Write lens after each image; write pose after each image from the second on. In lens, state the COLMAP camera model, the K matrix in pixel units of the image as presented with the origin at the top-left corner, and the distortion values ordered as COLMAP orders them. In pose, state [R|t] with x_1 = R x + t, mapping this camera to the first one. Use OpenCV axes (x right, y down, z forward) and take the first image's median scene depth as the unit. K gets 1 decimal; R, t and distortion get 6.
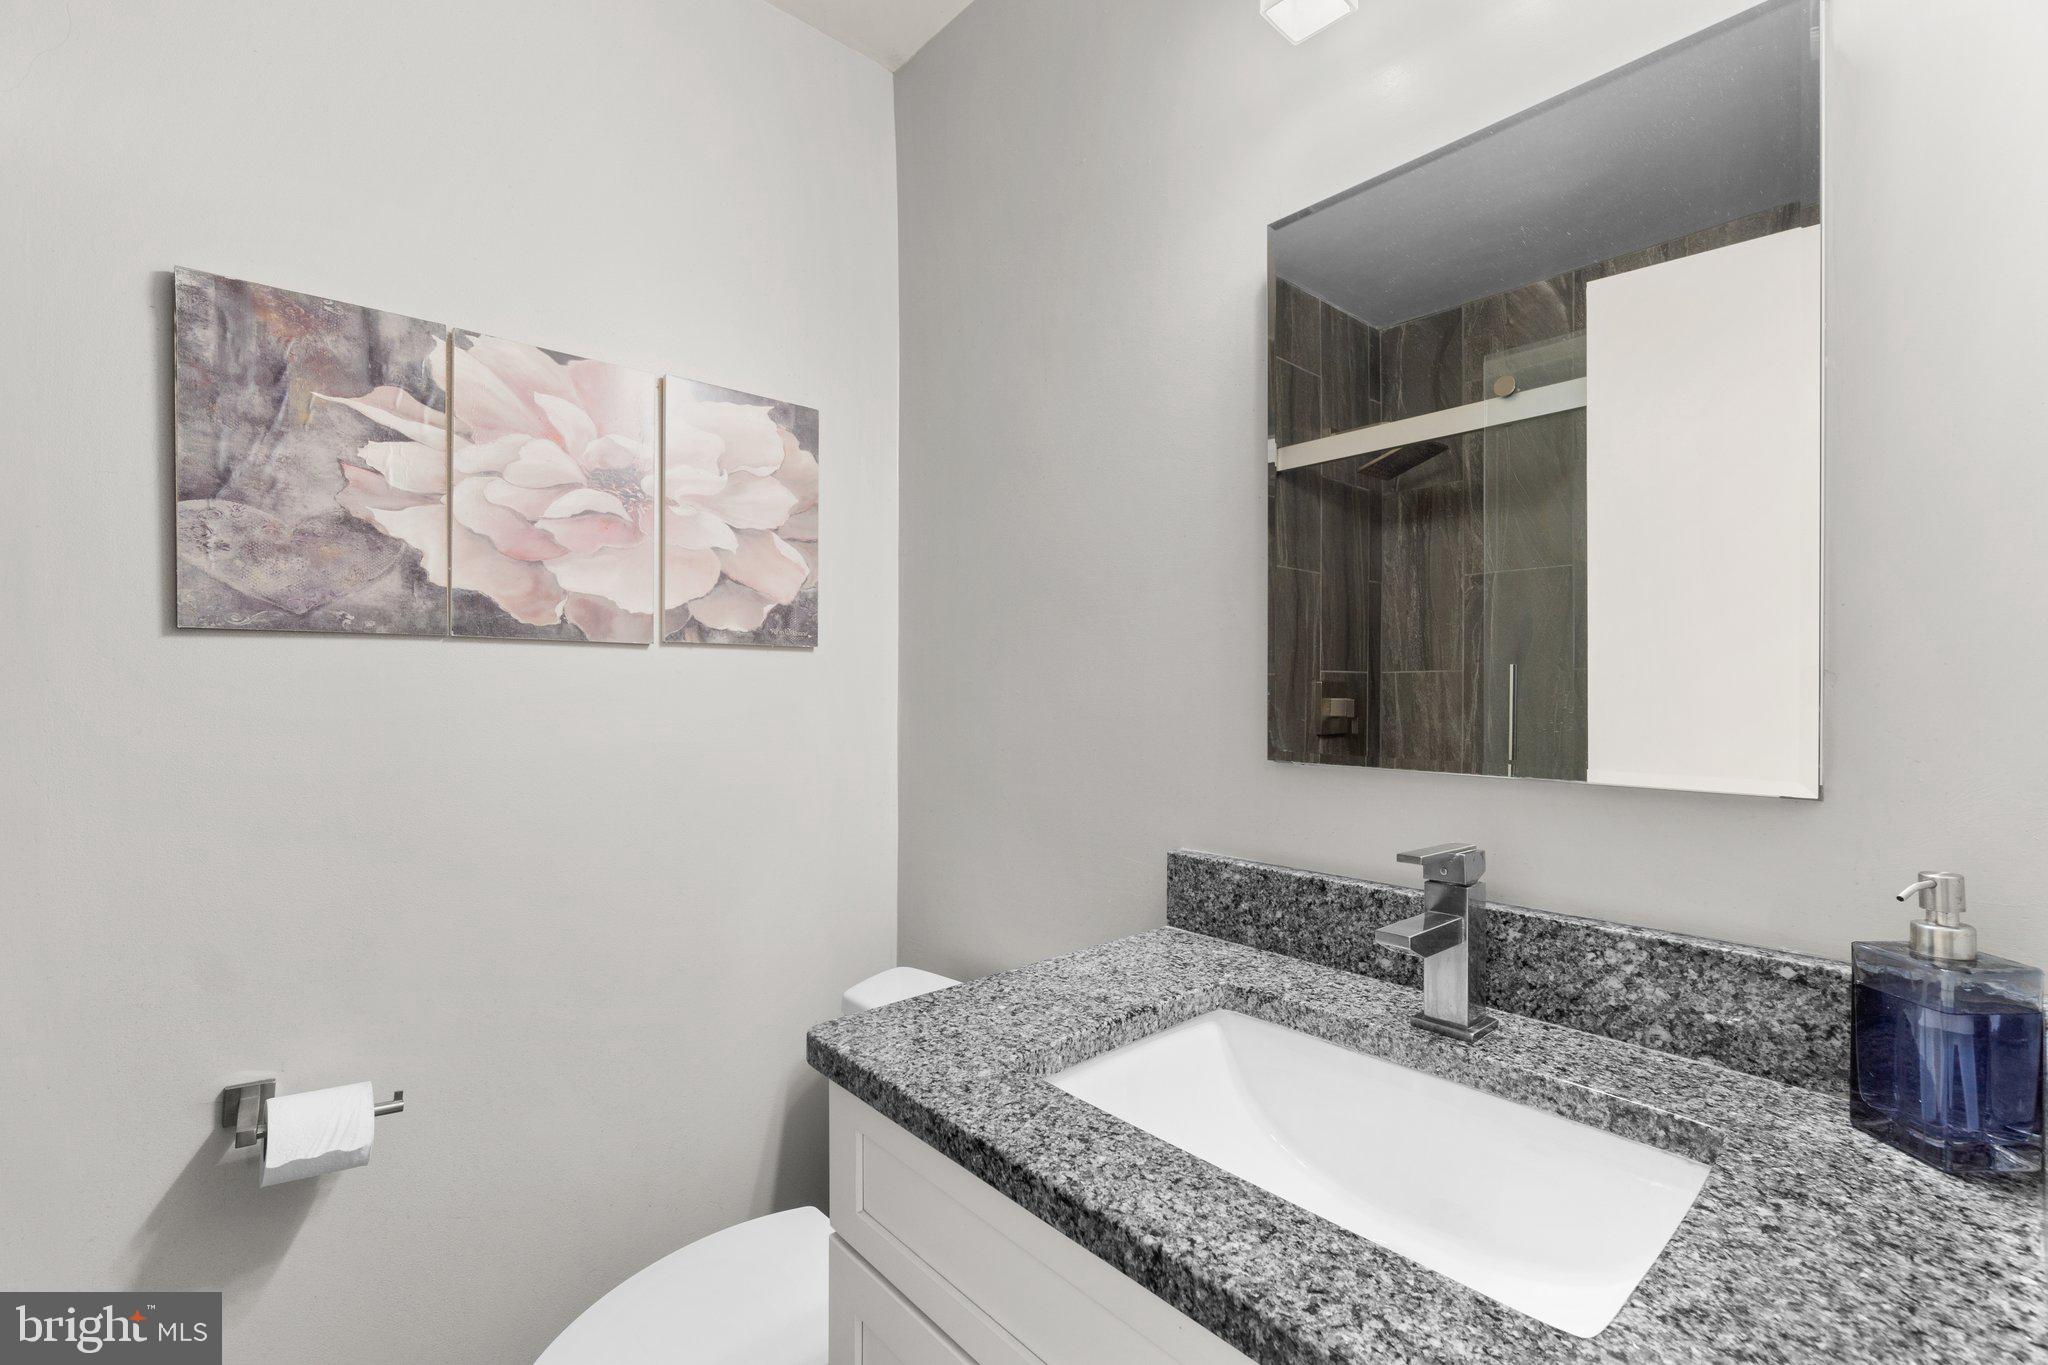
lens RADIAL K [[888.2, 0, 1020.9], [0, 888.2, 677.9], [0, 0, 1]] dist [-0.006390, 0.002050]
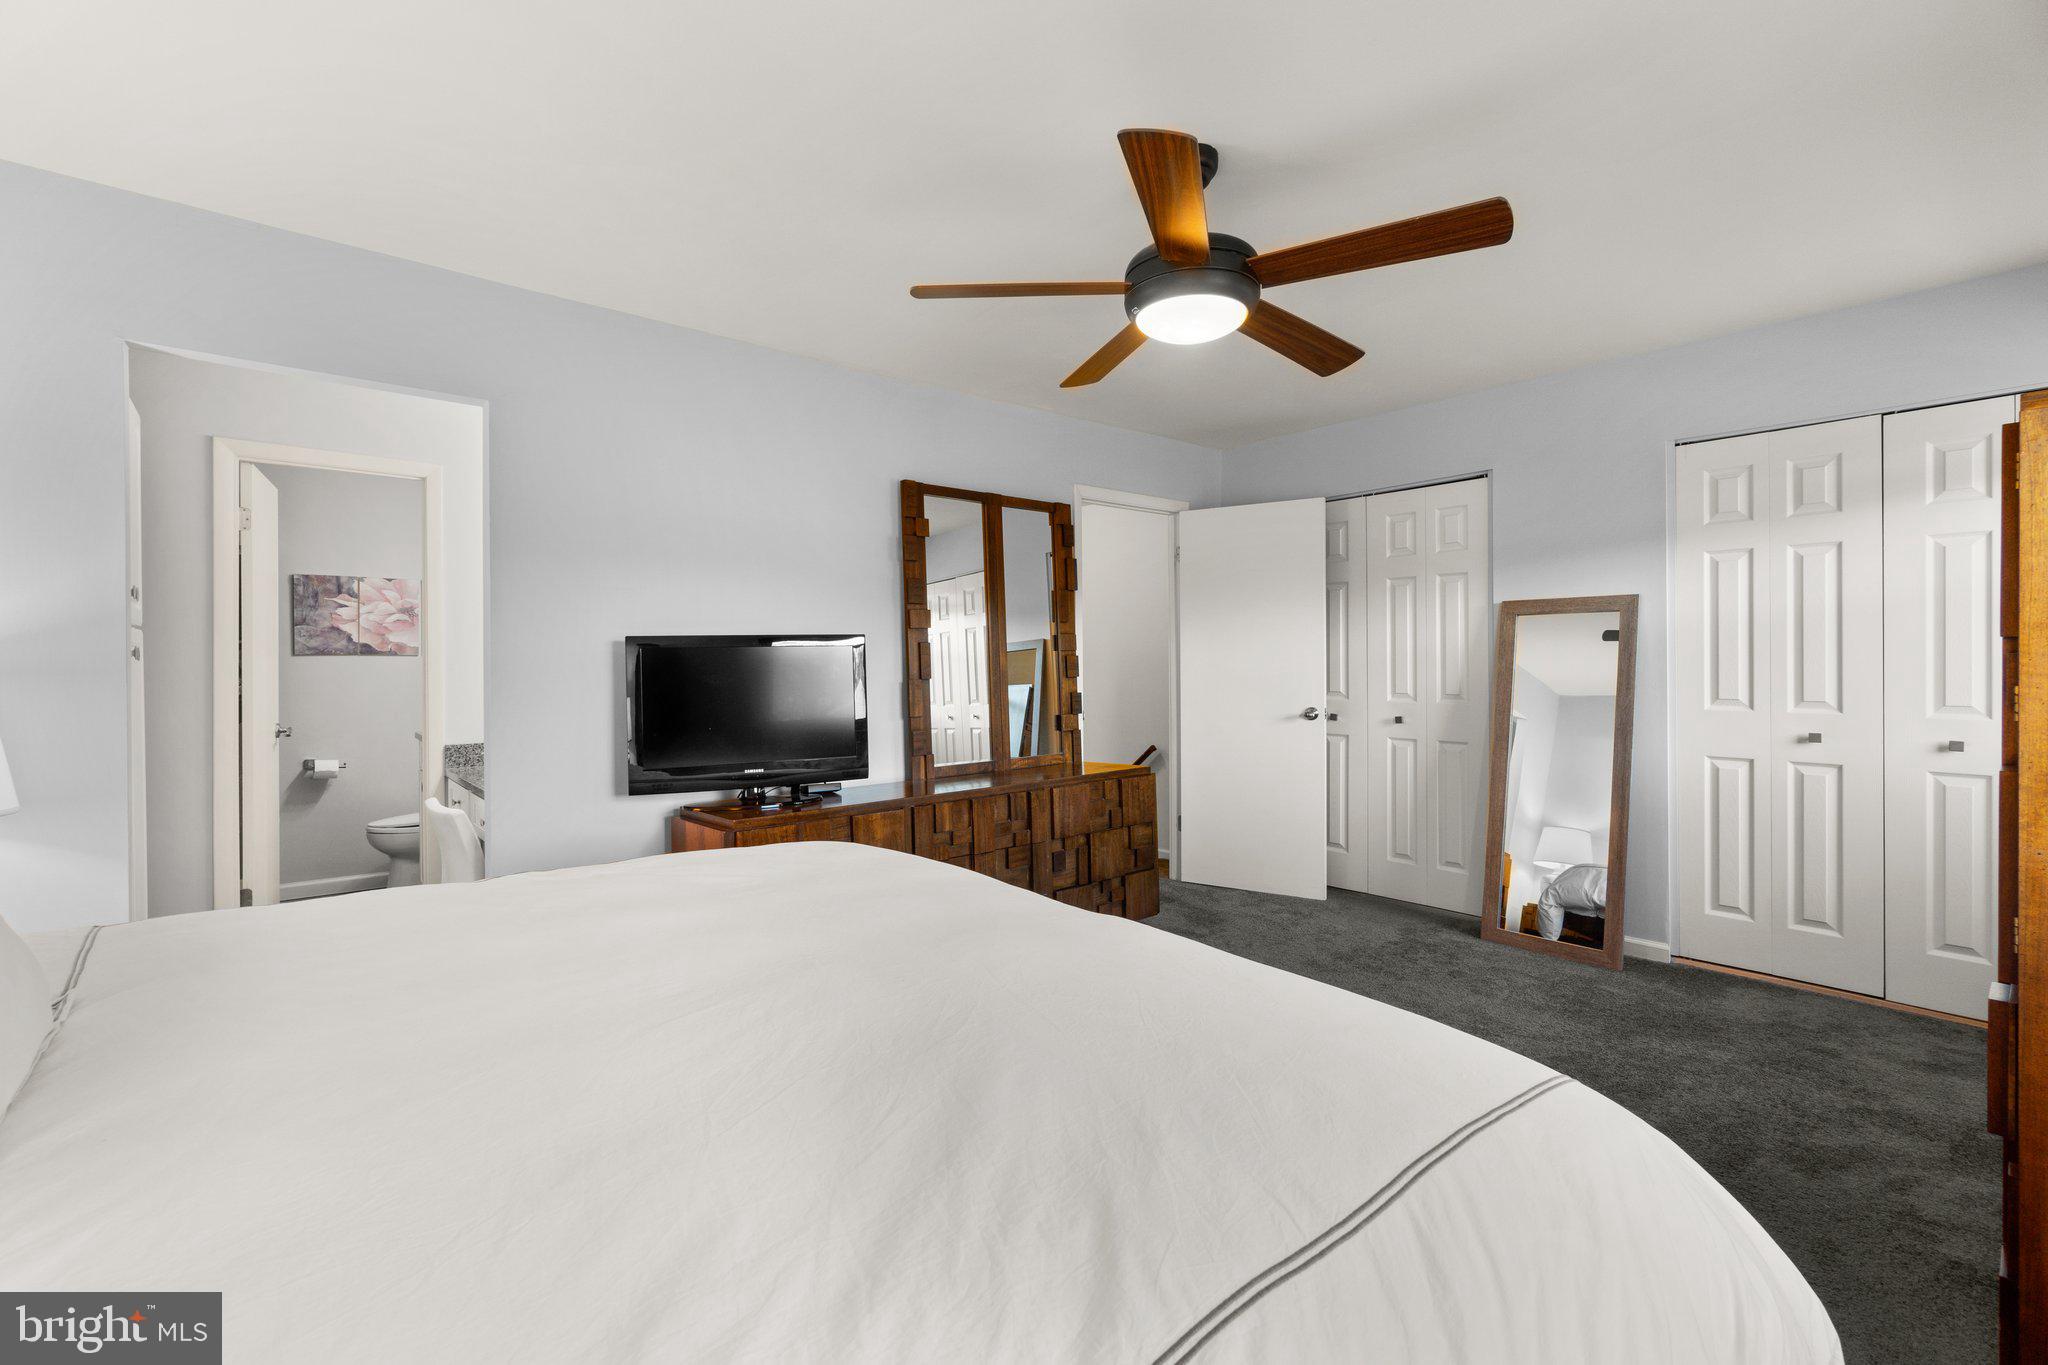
lens RADIAL K [[888.2, 0, 1028.2], [0, 888.2, 651.1], [0, 0, 1]] dist [-0.006390, 0.002050]
pose [[0.999955, -0.000474, 0.009500, 2.442198], [0.000443, 0.999995, 0.003227, -0.077855], [-0.009501, -0.003223, 0.999950, -3.159669]]
